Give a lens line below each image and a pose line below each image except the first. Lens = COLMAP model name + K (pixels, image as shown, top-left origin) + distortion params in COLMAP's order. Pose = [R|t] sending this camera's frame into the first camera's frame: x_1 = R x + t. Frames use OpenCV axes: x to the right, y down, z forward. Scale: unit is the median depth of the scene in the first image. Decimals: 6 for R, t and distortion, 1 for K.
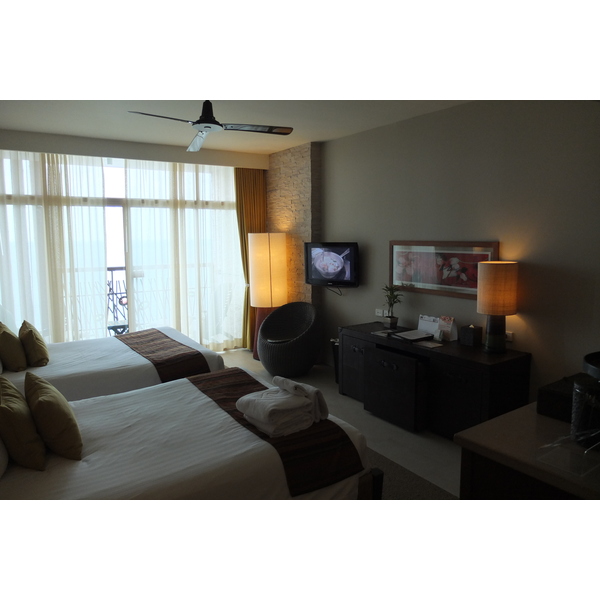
lens RADIAL K [[464.5, 0, 300.0], [0, 464.5, 300.0], [0, 0, 1]] dist [-0.070651, 0.061979]
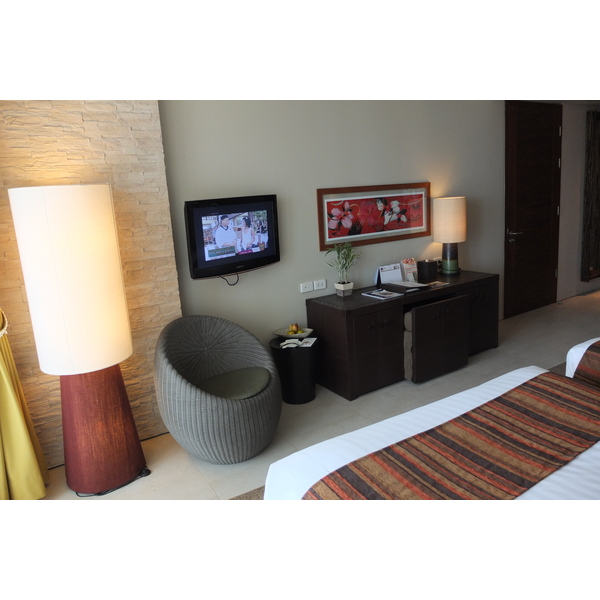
lens RADIAL K [[464.5, 0, 300.0], [0, 464.5, 300.0], [0, 0, 1]] dist [-0.070651, 0.061979]
pose [[0.041607, -0.211653, 0.976459, -0.541808], [0.207996, 0.957729, 0.198730, -0.099528], [-0.977244, 0.194831, 0.083871, 0.904542]]
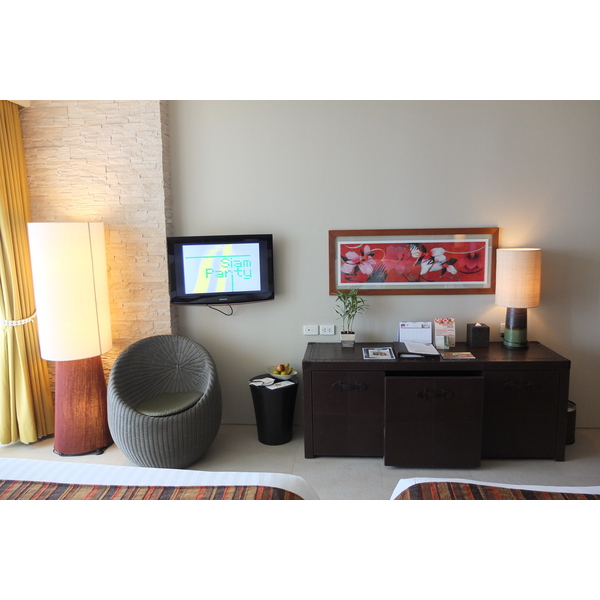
lens RADIAL K [[464.5, 0, 300.0], [0, 464.5, 300.0], [0, 0, 1]] dist [-0.070651, 0.061979]
pose [[0.628231, -0.119779, 0.768752, -0.374007], [0.121094, 0.991090, 0.055462, -0.058489], [-0.768546, 0.058248, 0.637138, 0.518816]]
